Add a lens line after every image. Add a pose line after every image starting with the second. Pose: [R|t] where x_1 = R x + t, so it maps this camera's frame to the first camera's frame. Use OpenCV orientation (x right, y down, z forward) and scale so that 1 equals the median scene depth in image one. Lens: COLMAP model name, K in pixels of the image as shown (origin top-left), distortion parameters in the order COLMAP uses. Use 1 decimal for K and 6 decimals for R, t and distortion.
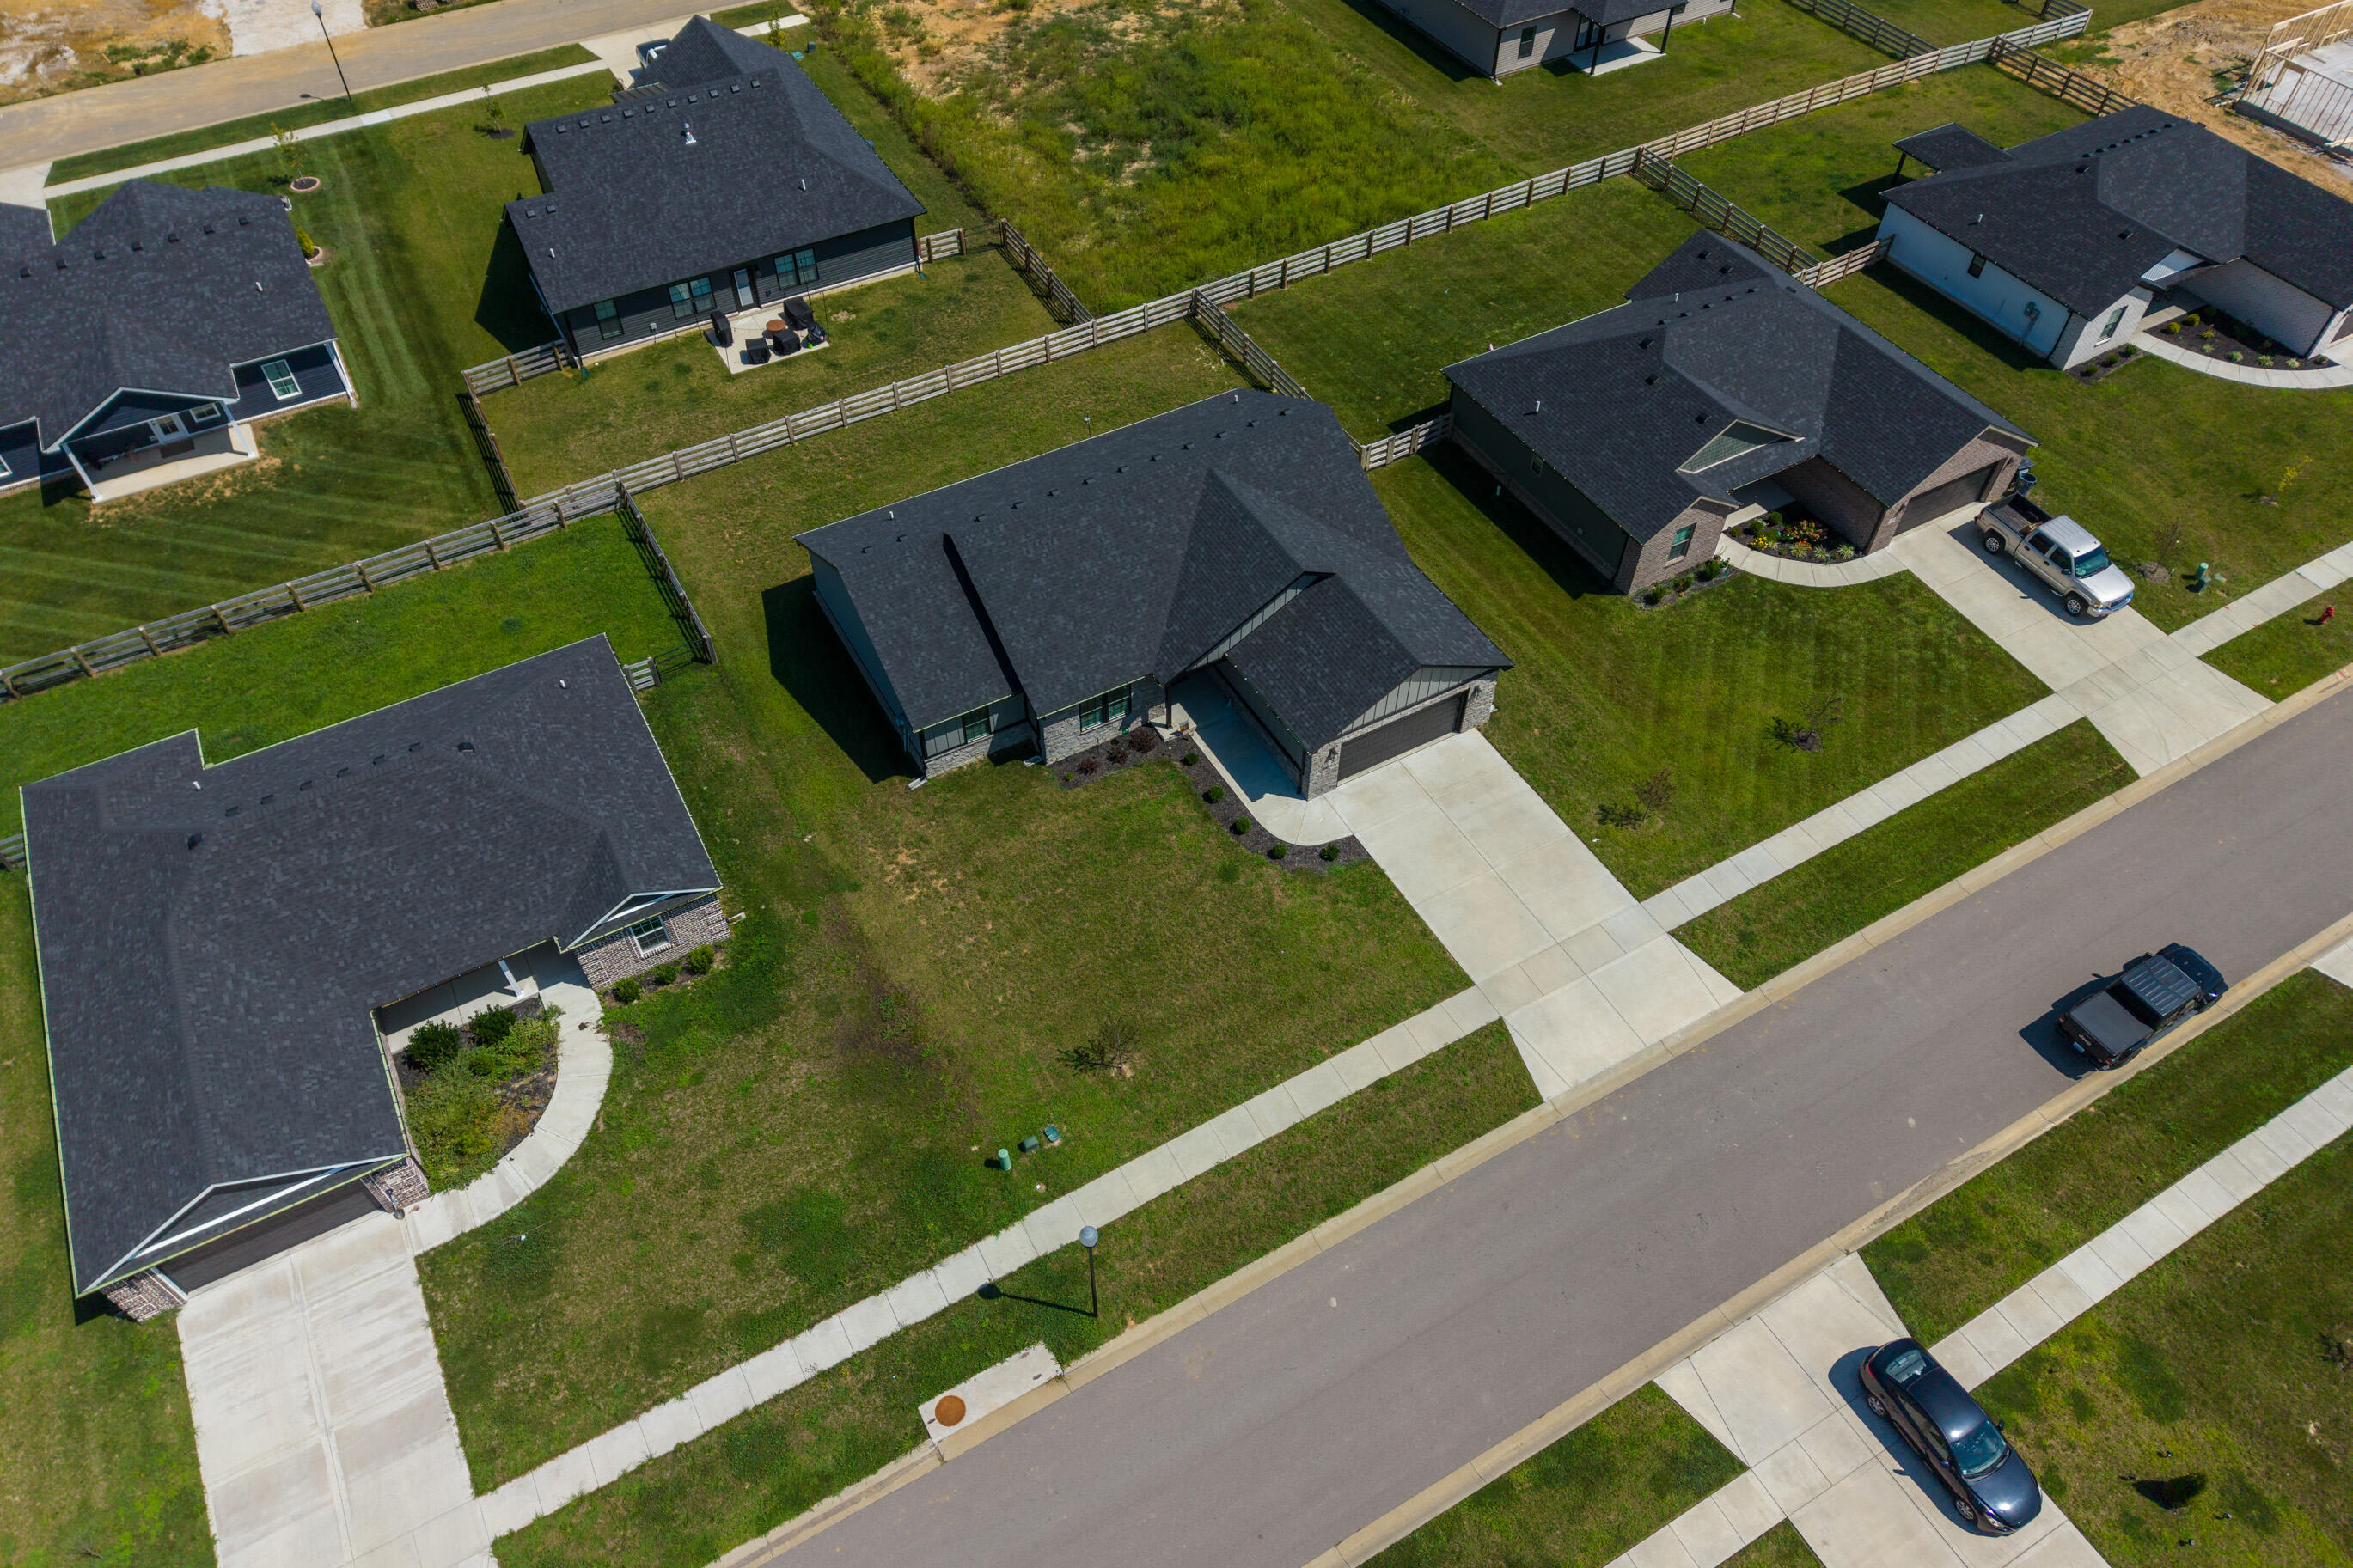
lens RADIAL K [[1575.2, 0, 1173.4], [0, 1575.2, 788.1], [0, 0, 1]] dist [0.028620, -0.031768]
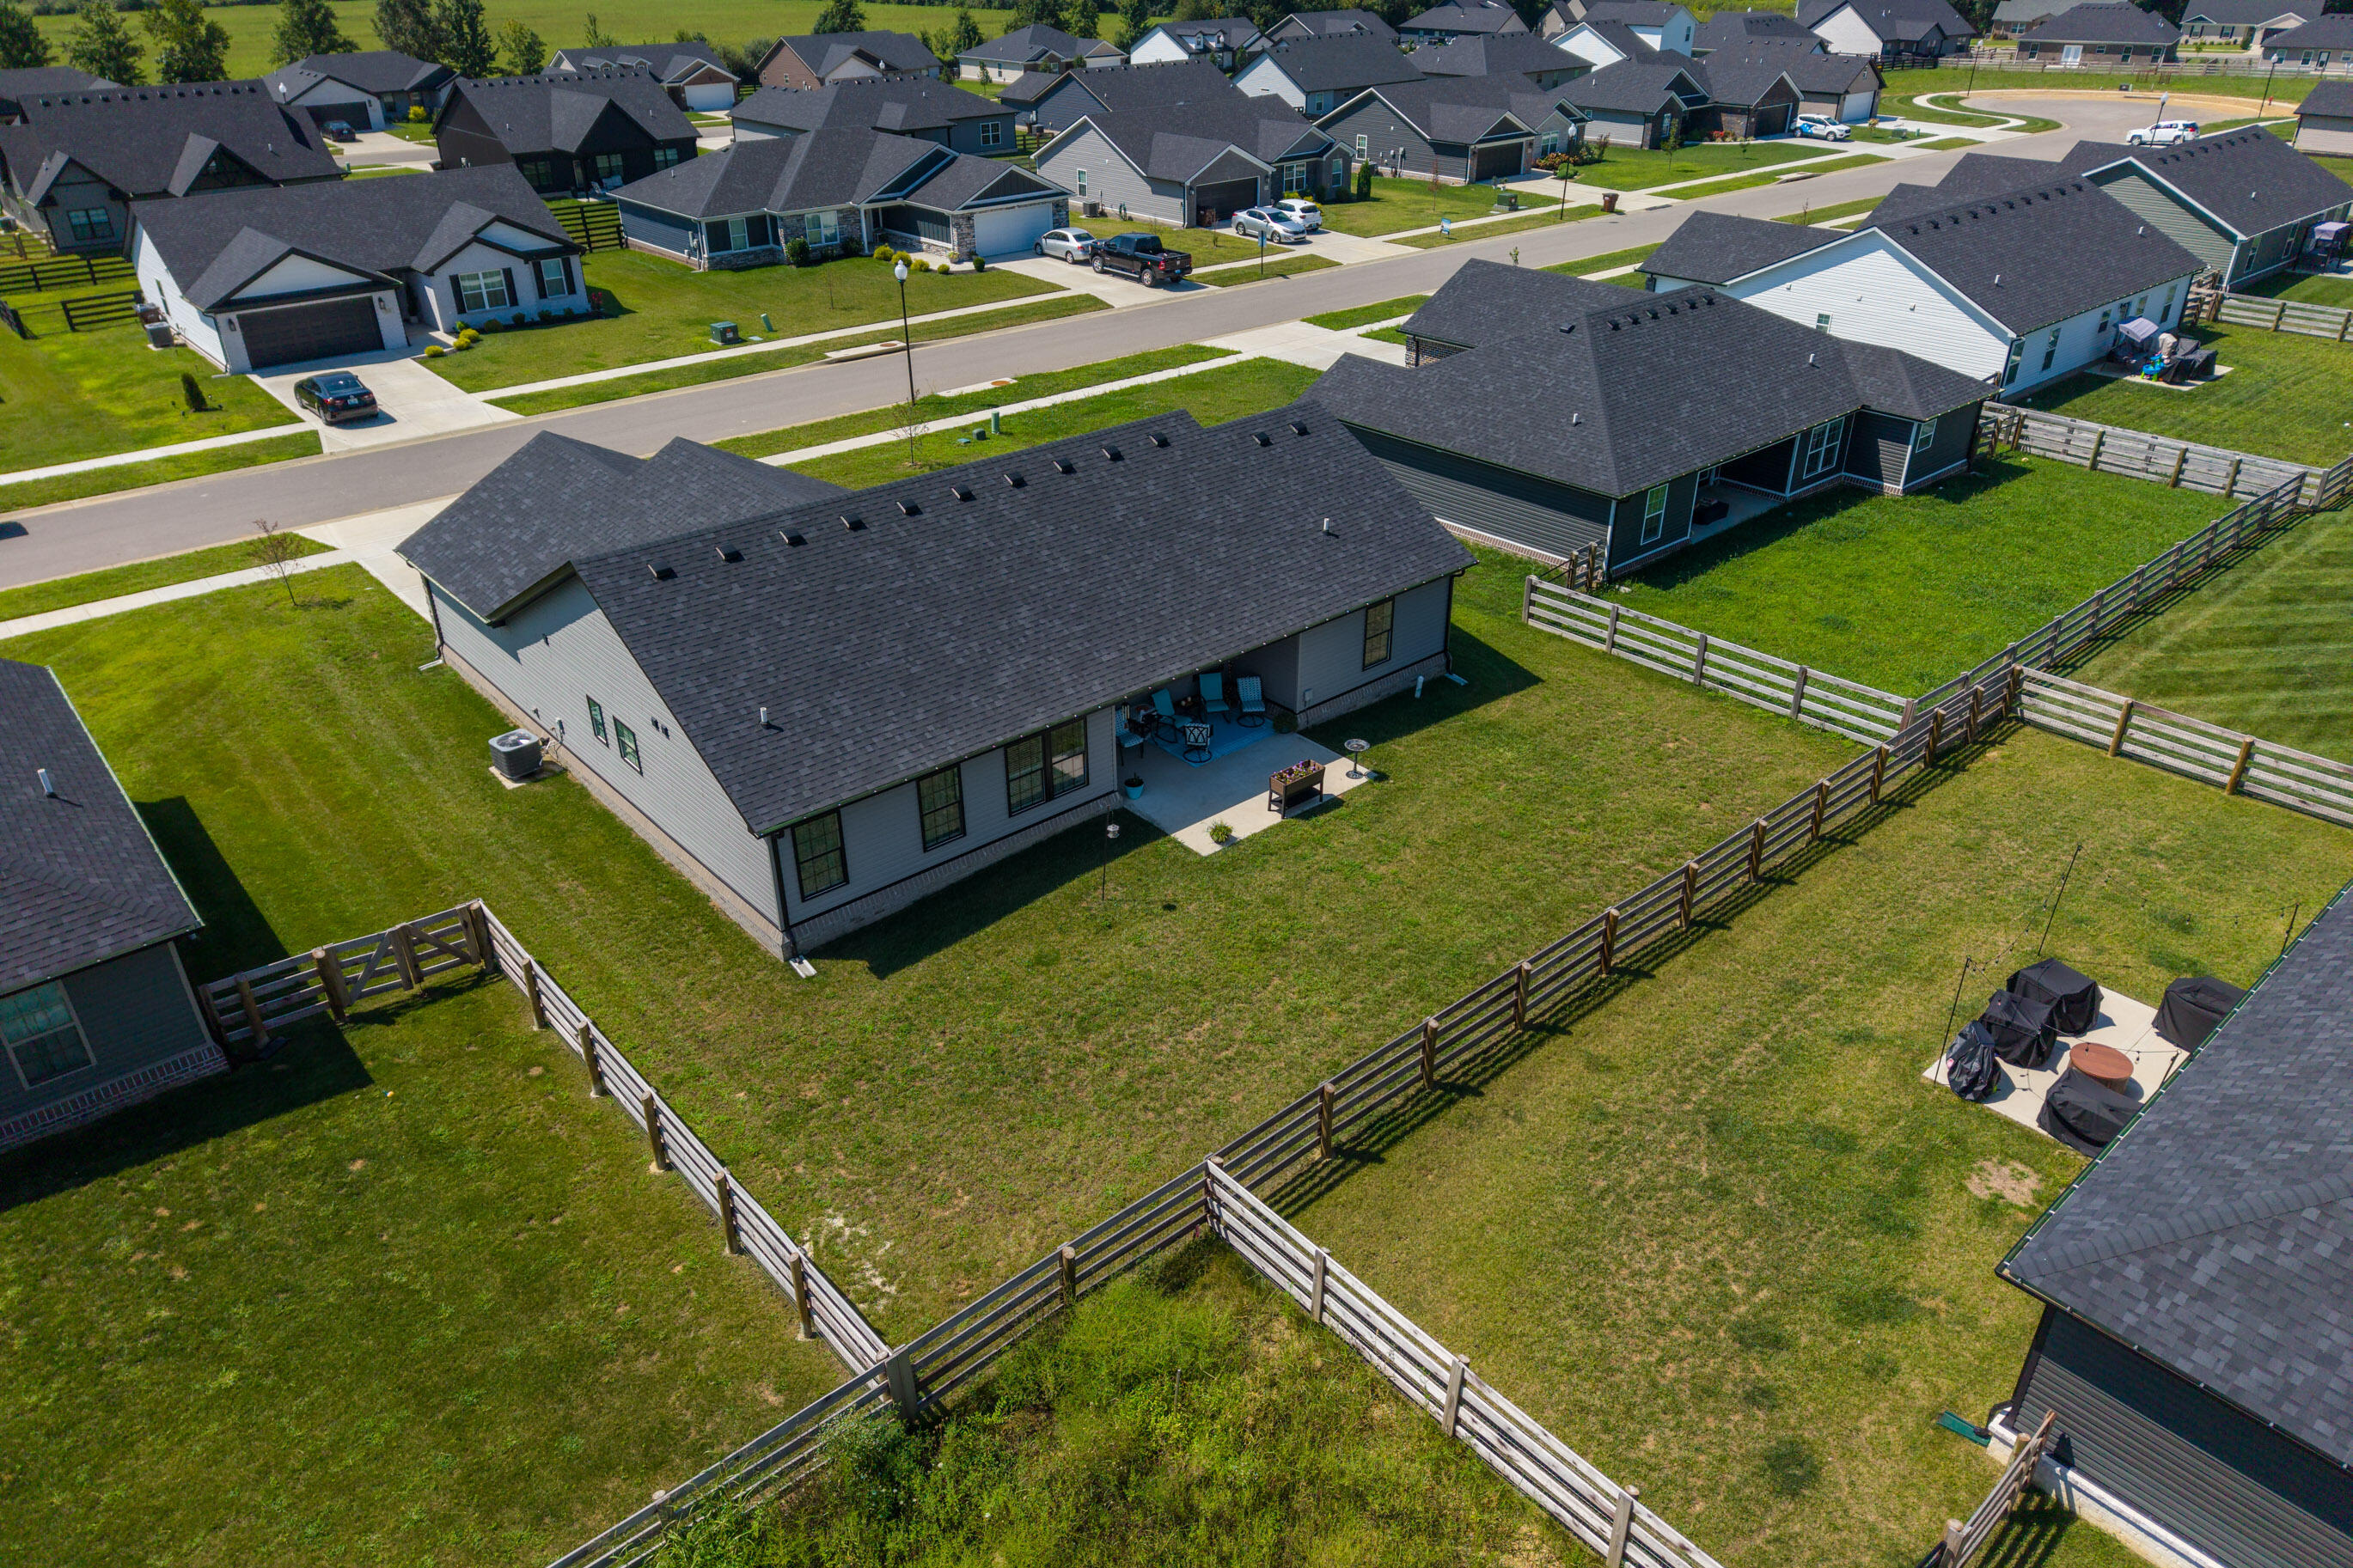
lens RADIAL K [[1575.2, 0, 1171.6], [0, 1575.2, 785.8], [0, 0, 1]] dist [0.028620, -0.031768]
pose [[-0.978879, 0.102571, -0.176845, 0.009778], [-0.152428, 0.210278, 0.965686, -0.937239], [0.136238, 0.972246, -0.190202, 1.495340]]
